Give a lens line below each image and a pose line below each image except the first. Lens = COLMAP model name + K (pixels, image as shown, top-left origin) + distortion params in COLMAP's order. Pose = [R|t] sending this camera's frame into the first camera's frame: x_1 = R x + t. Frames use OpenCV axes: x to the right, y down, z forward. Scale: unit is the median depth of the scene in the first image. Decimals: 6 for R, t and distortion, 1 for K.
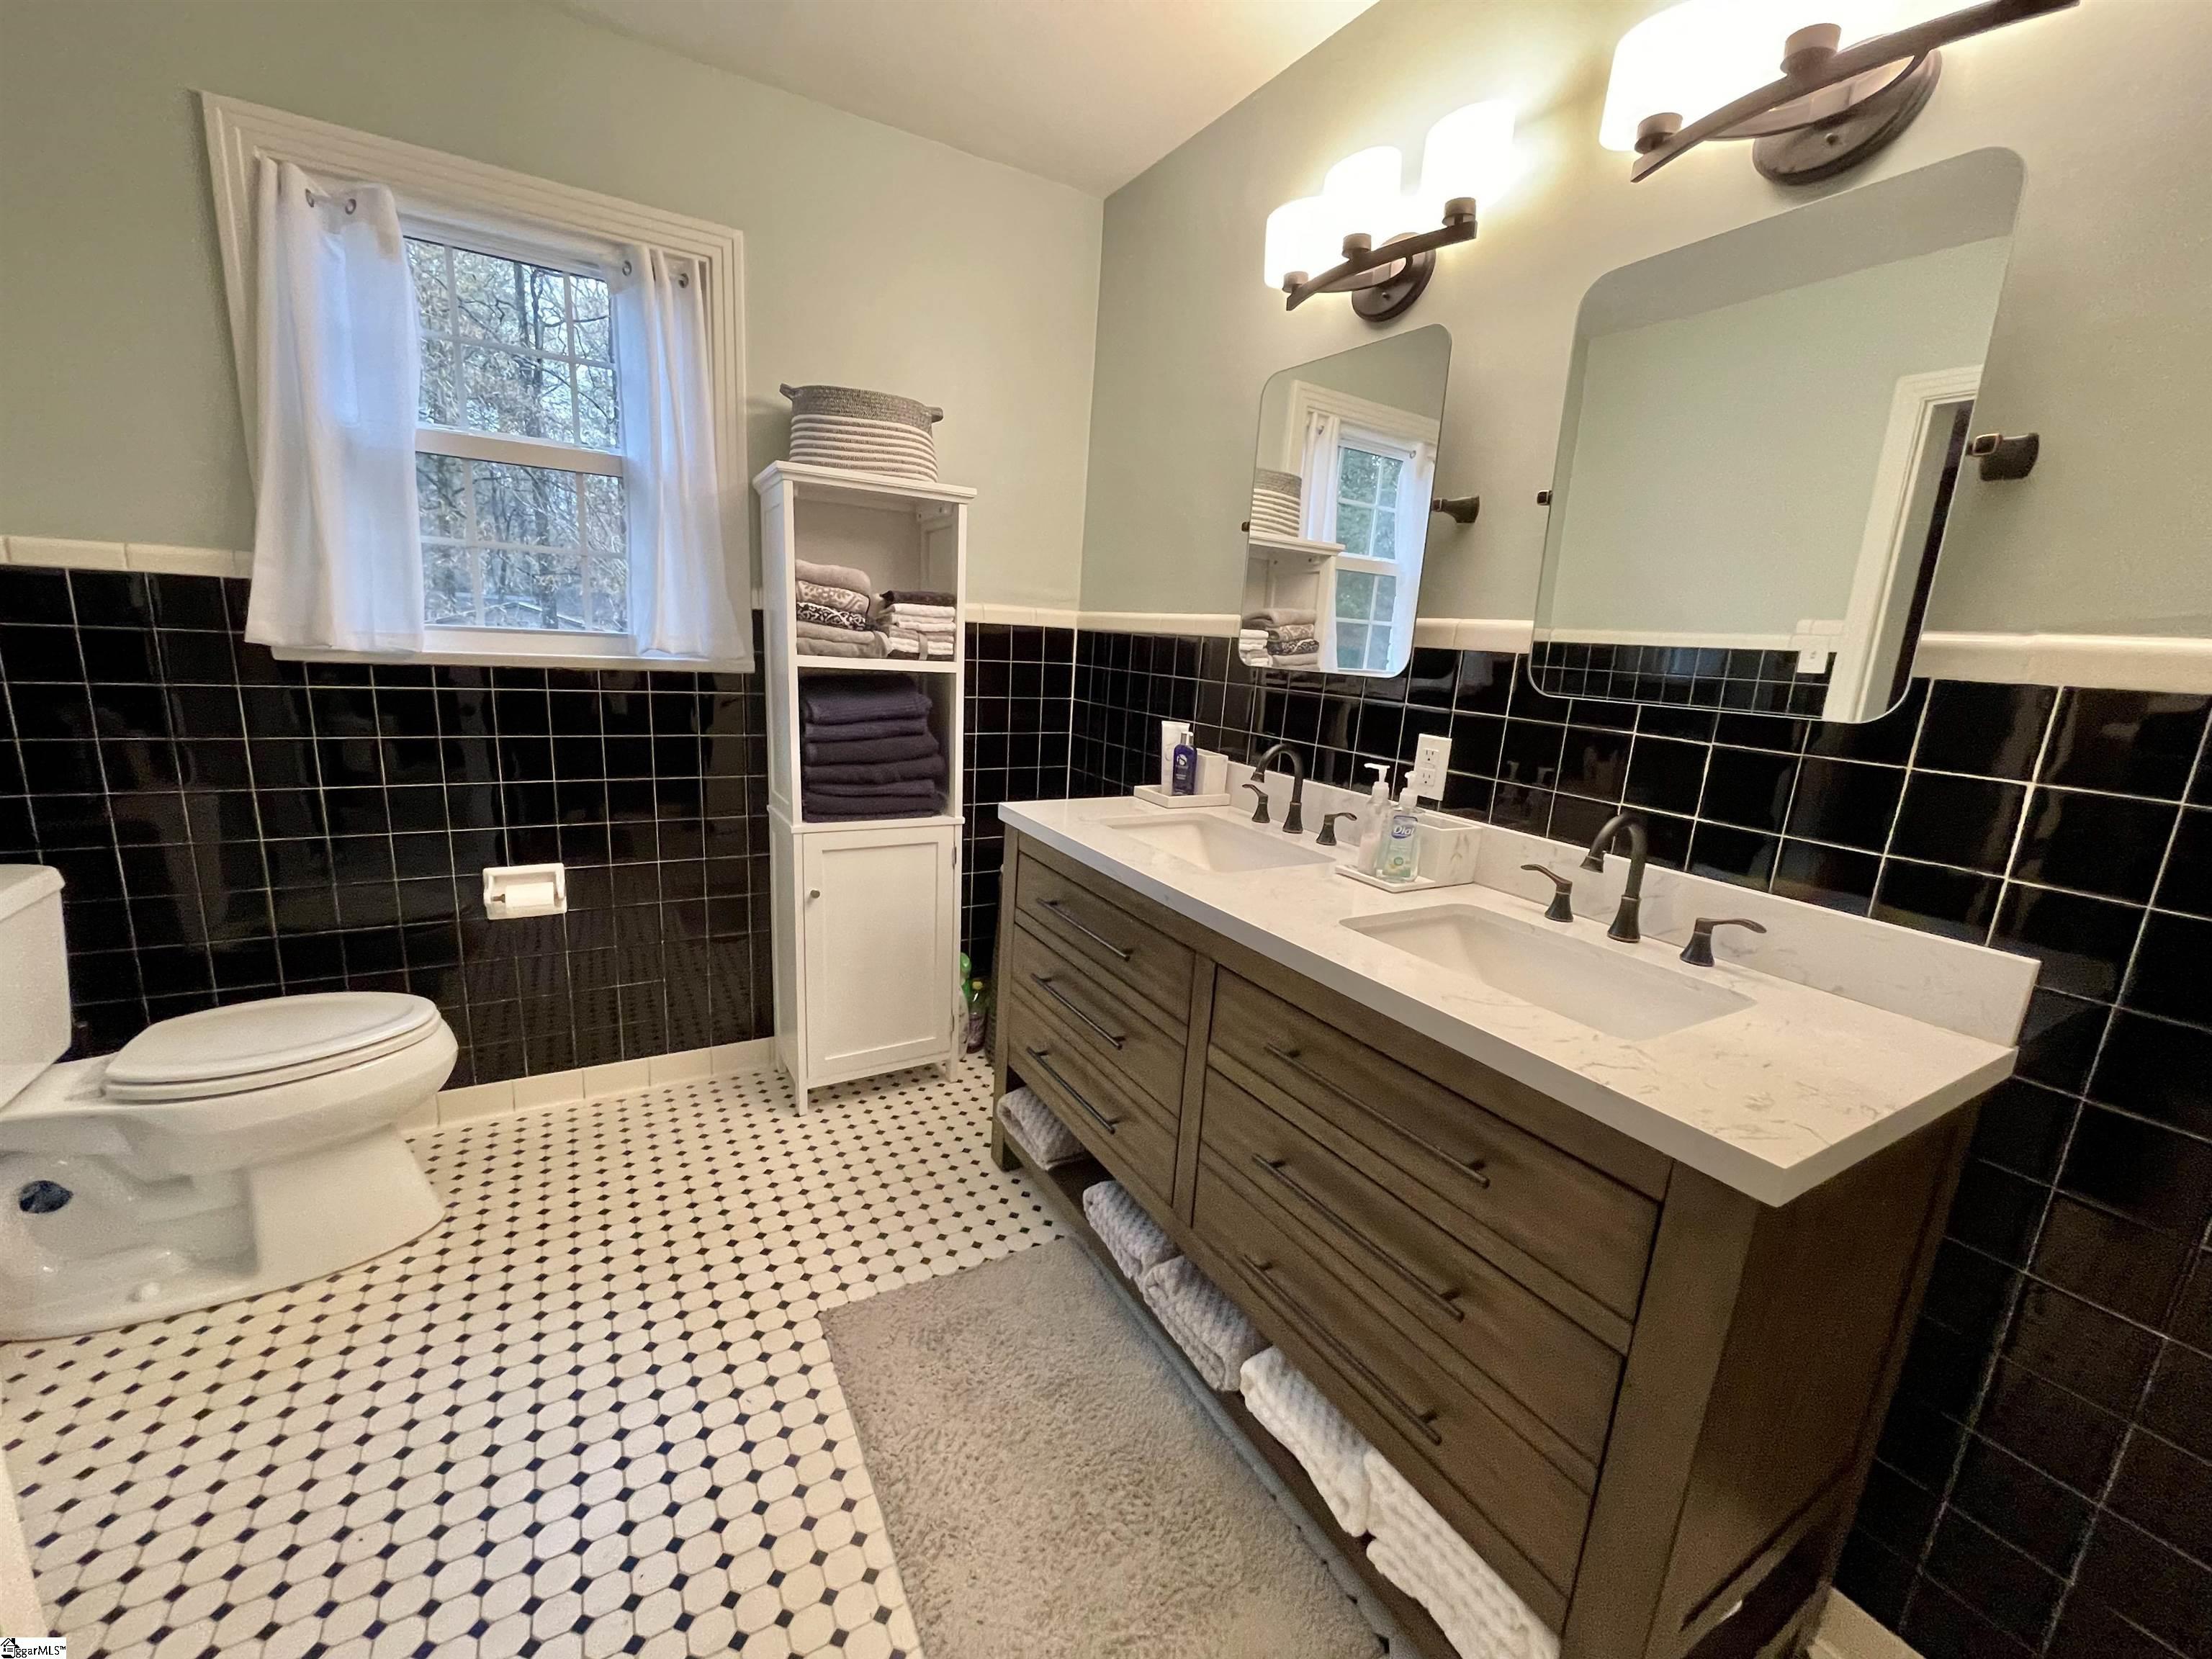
lens RADIAL K [[887.9, 0, 1102.8], [0, 887.9, 831.8], [0, 0, 1]] dist [-0.002451, 0.000591]
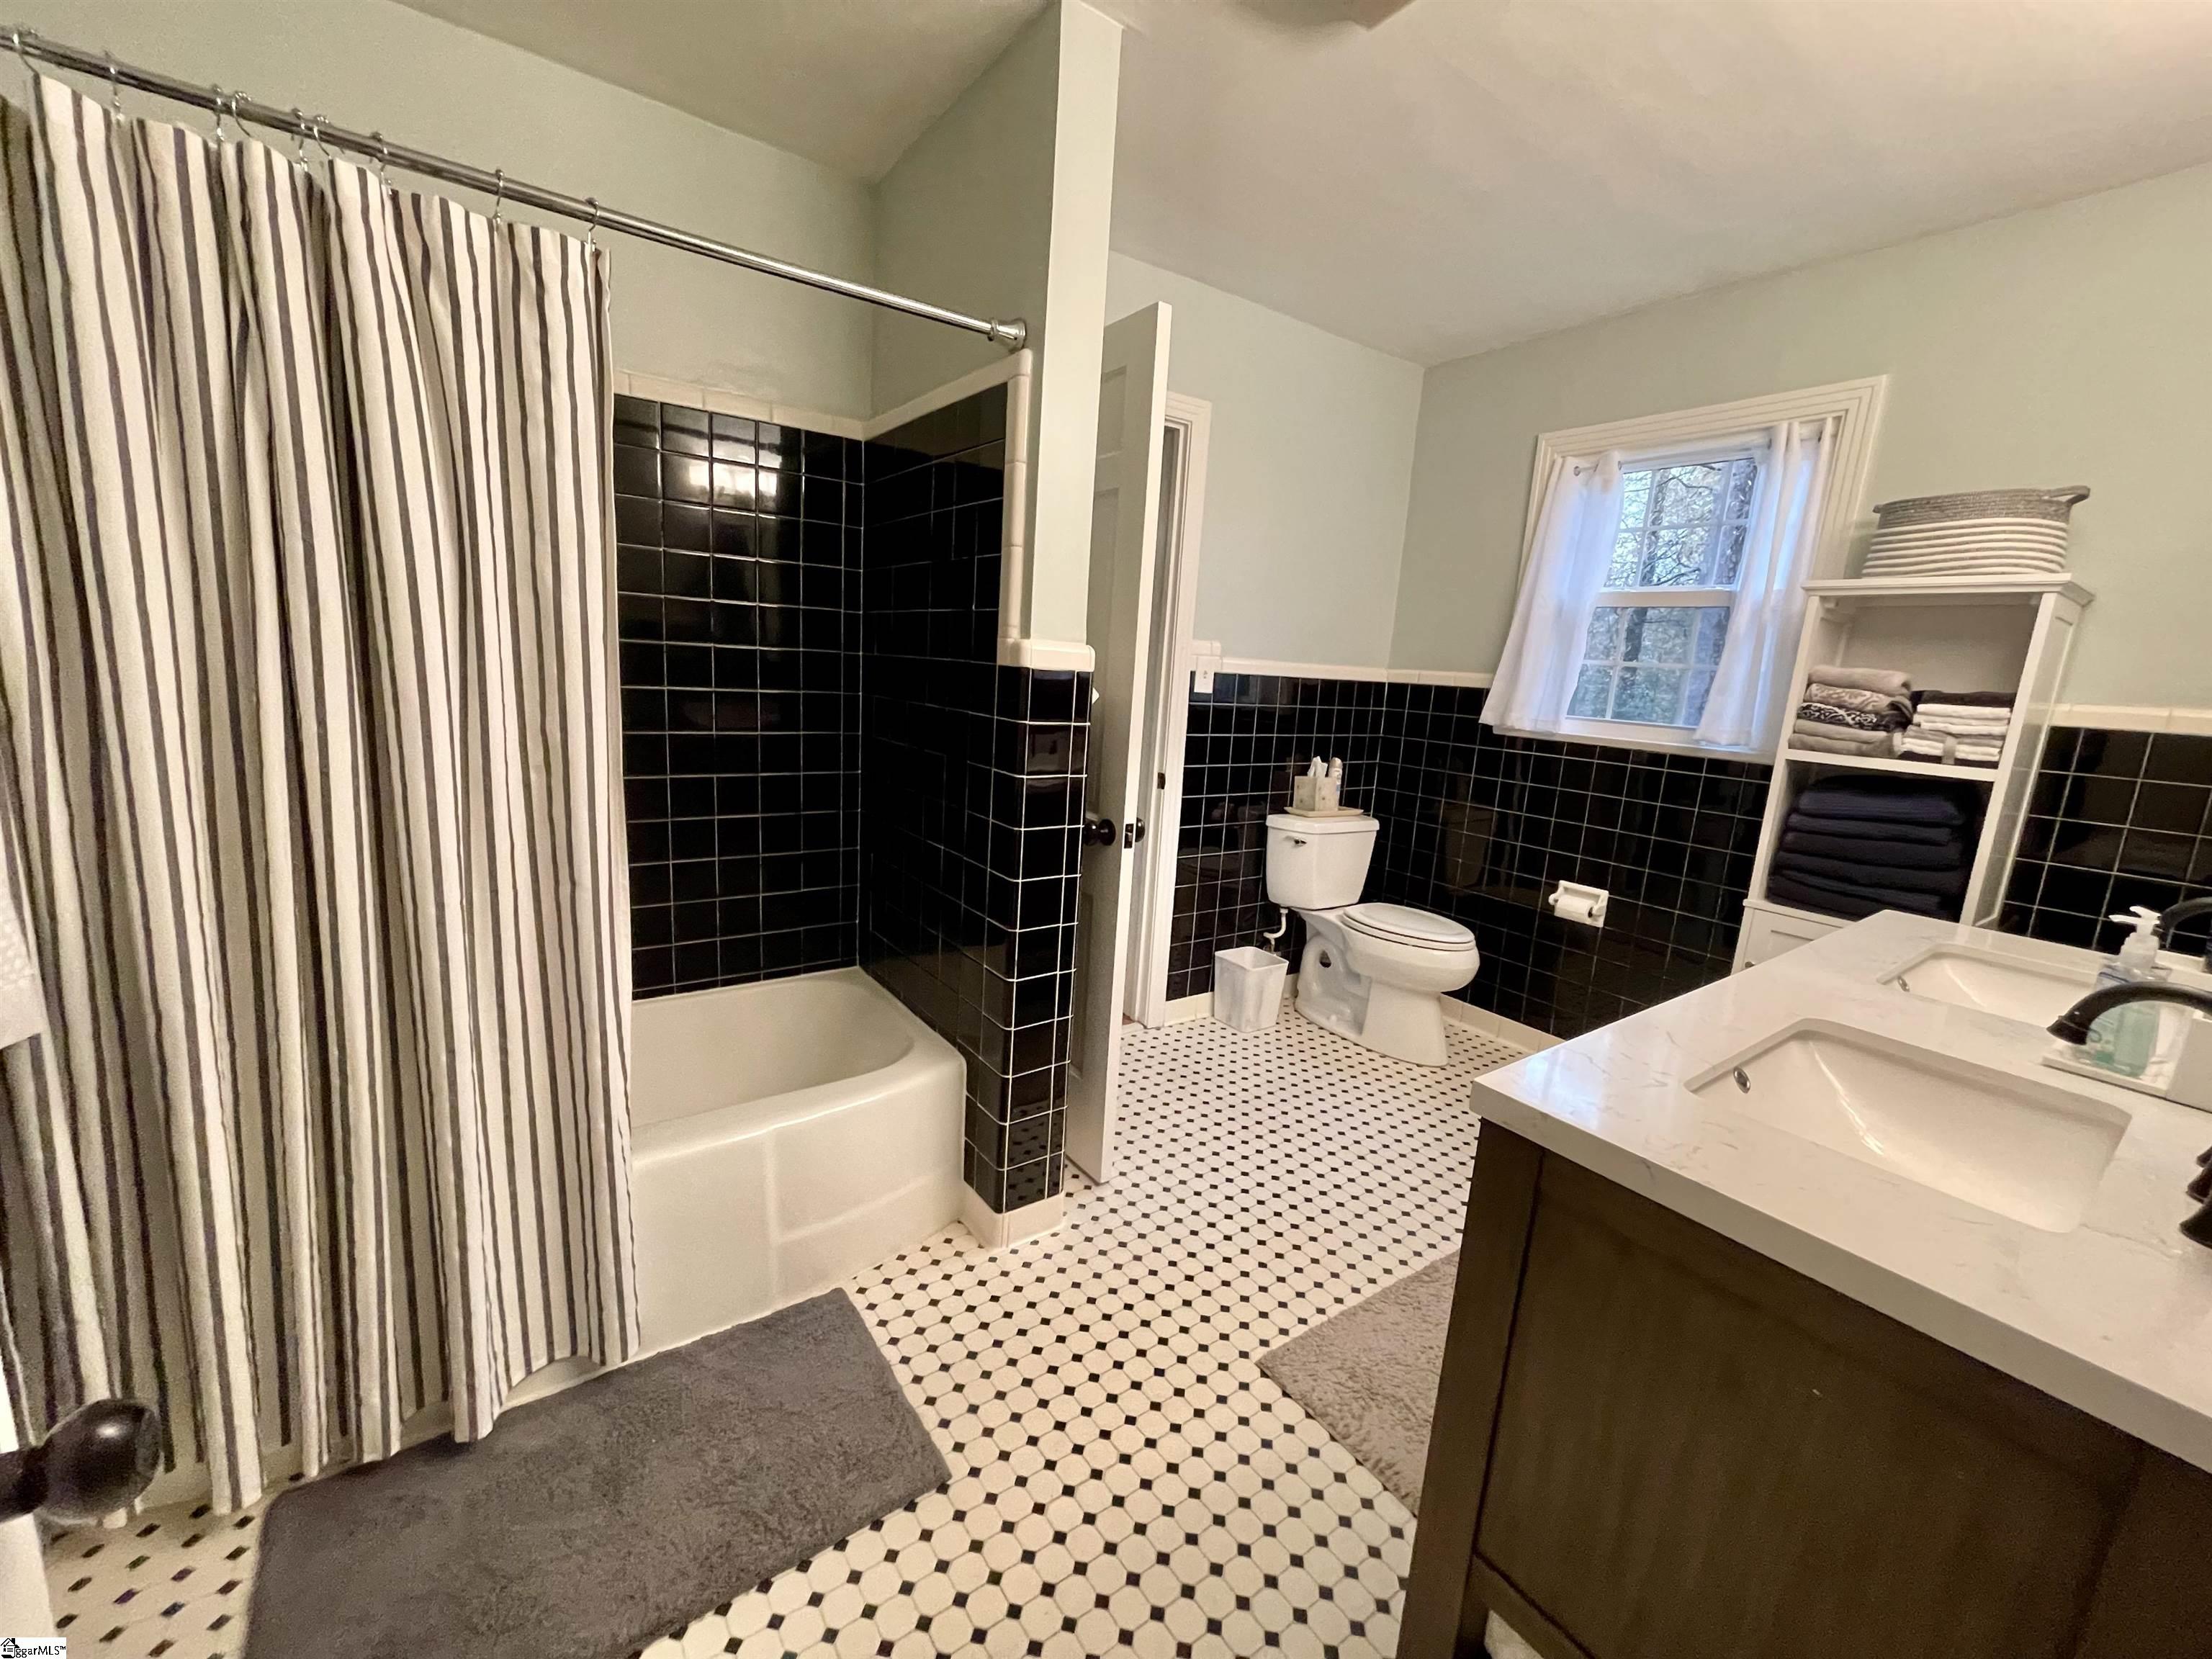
lens RADIAL K [[887.9, 0, 1102.8], [0, 887.9, 831.8], [0, 0, 1]] dist [-0.002451, 0.000591]
pose [[0.092309, 0.140288, -0.985798, 0.662562], [-0.269629, 0.956559, 0.110880, 0.006833], [0.958530, 0.255564, 0.126124, 0.071200]]
